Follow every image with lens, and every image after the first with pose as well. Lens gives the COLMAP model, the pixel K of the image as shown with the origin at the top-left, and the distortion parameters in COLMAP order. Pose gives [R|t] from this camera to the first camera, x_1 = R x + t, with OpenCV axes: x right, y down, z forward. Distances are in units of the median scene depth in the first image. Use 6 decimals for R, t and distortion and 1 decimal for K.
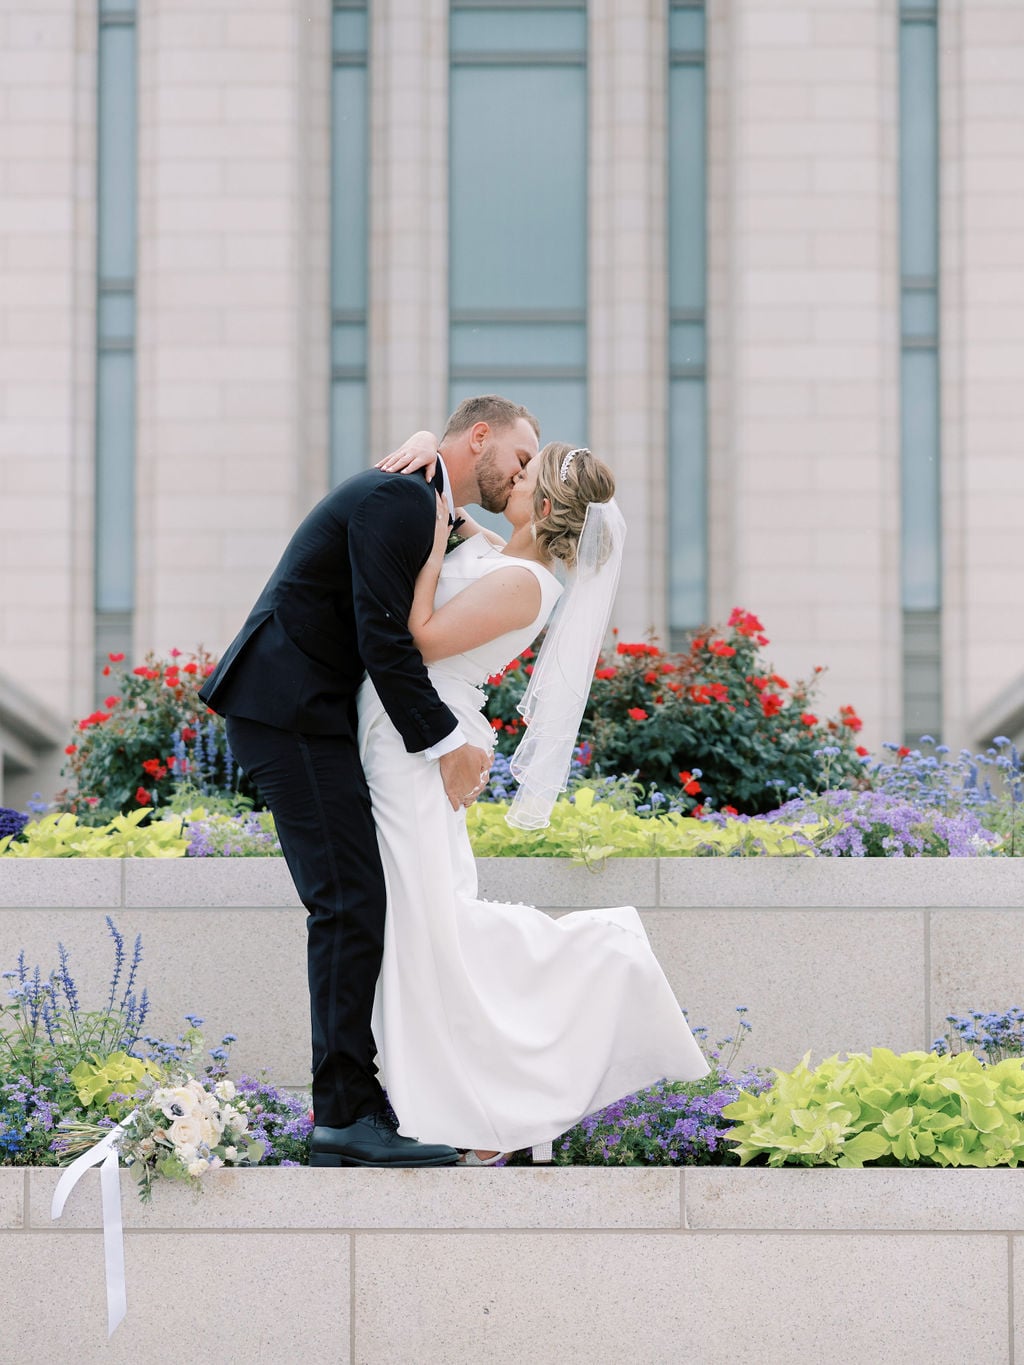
lens RADIAL K [[3495.3, 0, 512.0], [0, 3495.3, 682.5], [0, 0, 1]] dist [0.042506, 0.519185]
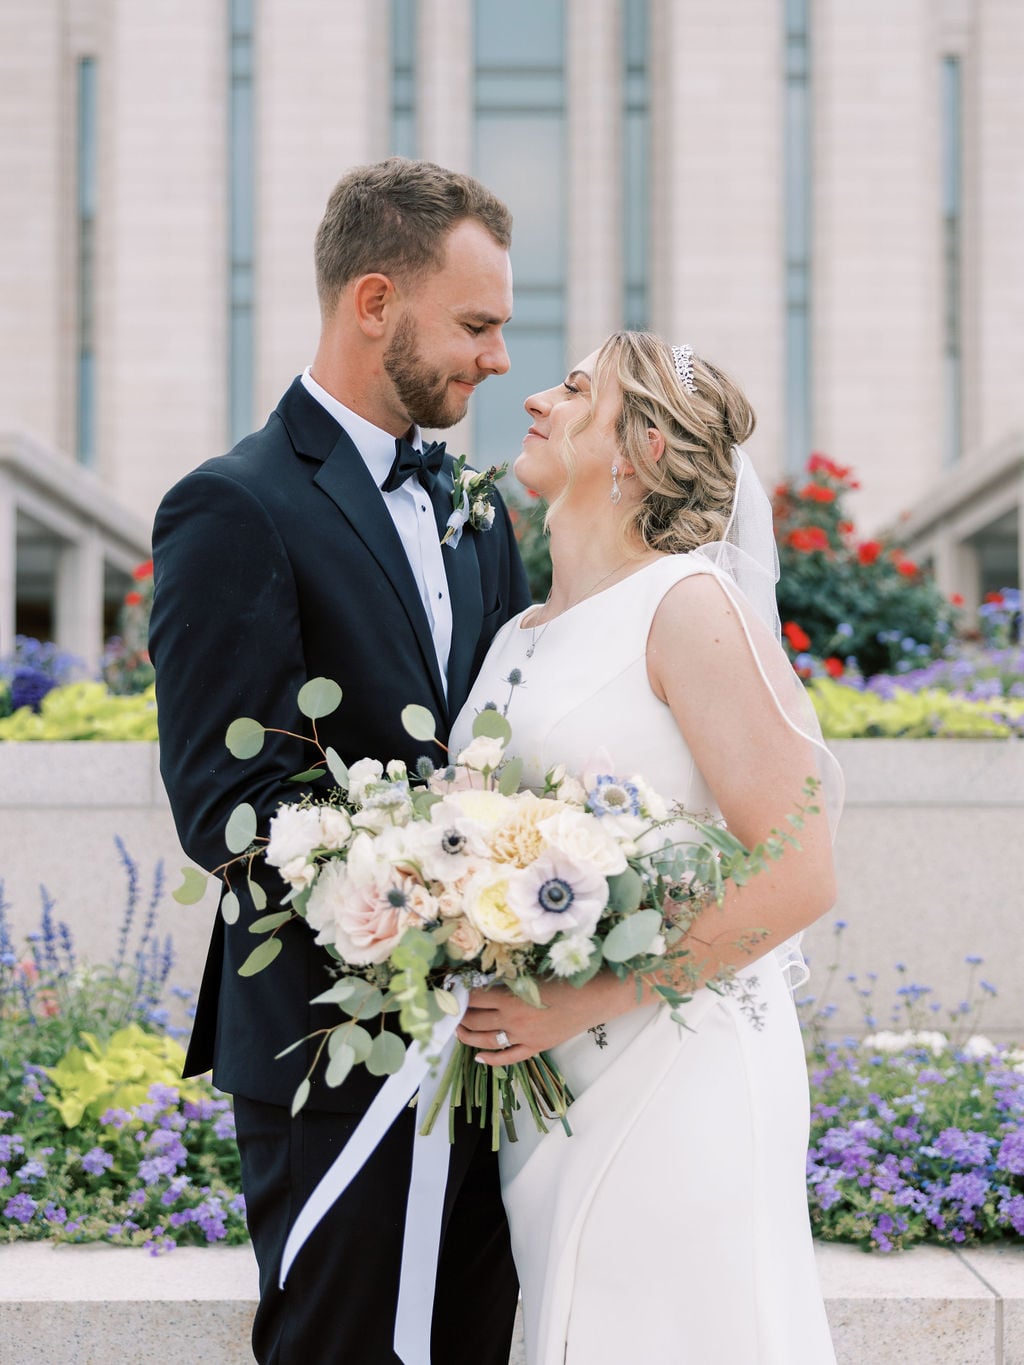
lens RADIAL K [[3495.3, 0, 512.0], [0, 3495.3, 682.5], [0, 0, 1]] dist [0.042506, 0.519185]
pose [[0.999778, 0.002810, -0.020879, -0.017487], [-0.001889, 0.999030, 0.044001, 0.002107], [0.020983, -0.043951, 0.998813, 0.269273]]
